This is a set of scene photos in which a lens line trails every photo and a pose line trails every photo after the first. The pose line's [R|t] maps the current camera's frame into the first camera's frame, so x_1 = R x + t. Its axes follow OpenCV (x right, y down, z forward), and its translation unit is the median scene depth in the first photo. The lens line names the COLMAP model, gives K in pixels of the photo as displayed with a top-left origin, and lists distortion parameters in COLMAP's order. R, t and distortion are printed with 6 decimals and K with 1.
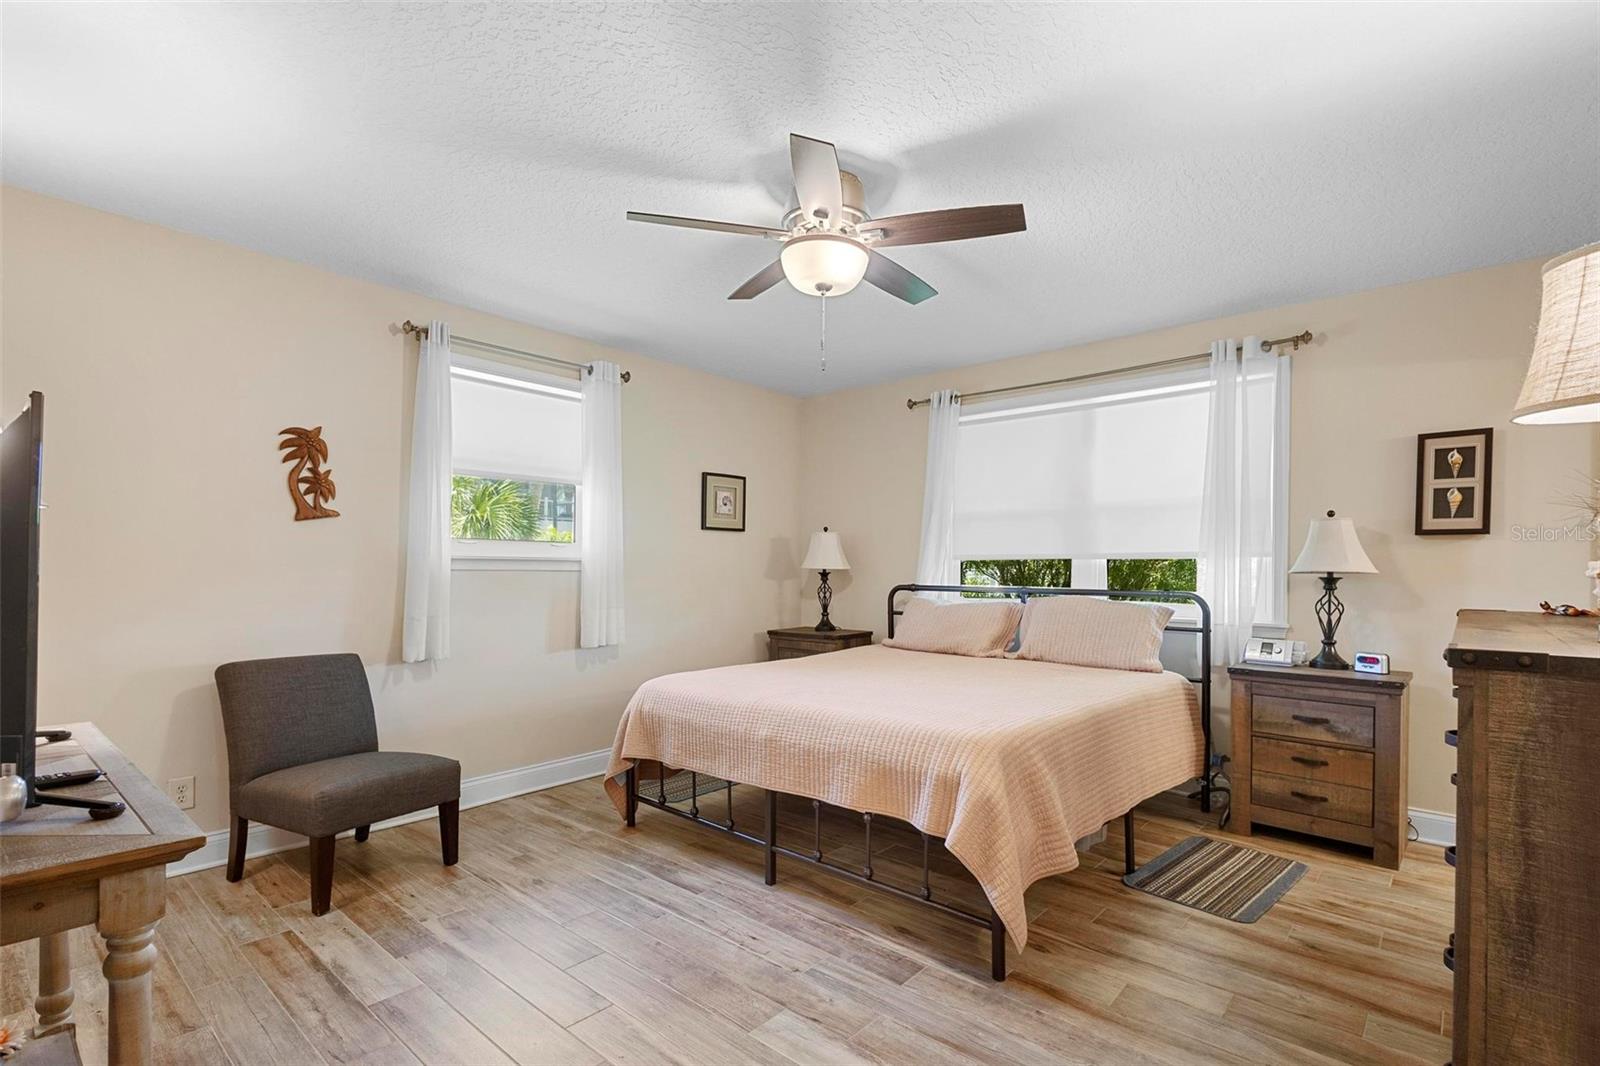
lens RADIAL K [[748.7, 0, 798.9], [0, 748.7, 573.9], [0, 0, 1]] dist [0.012307, -0.000065]
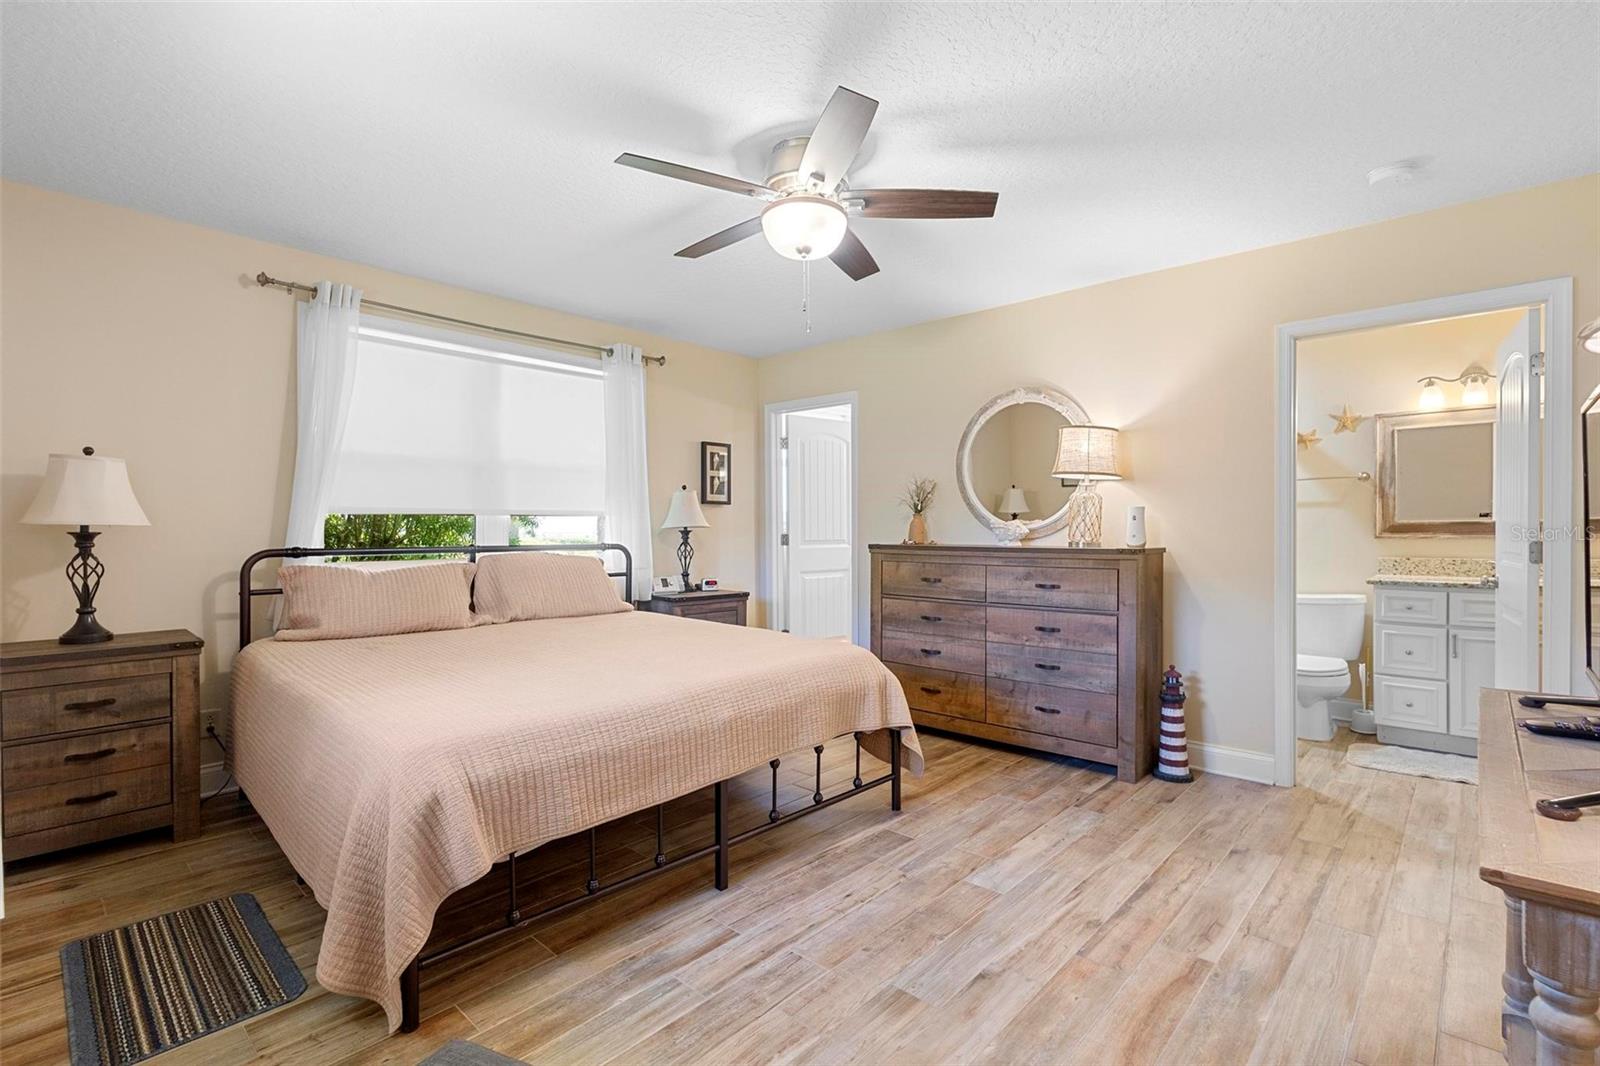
lens RADIAL K [[737.1, 0, 801.3], [0, 737.1, 536.5], [0, 0, 1]] dist [0.005736, -0.000730]
pose [[0.022020, -0.014864, 0.999647, -0.759850], [0.009628, 0.999846, 0.014655, -0.002690], [-0.999711, 0.009302, 0.022159, 0.766222]]
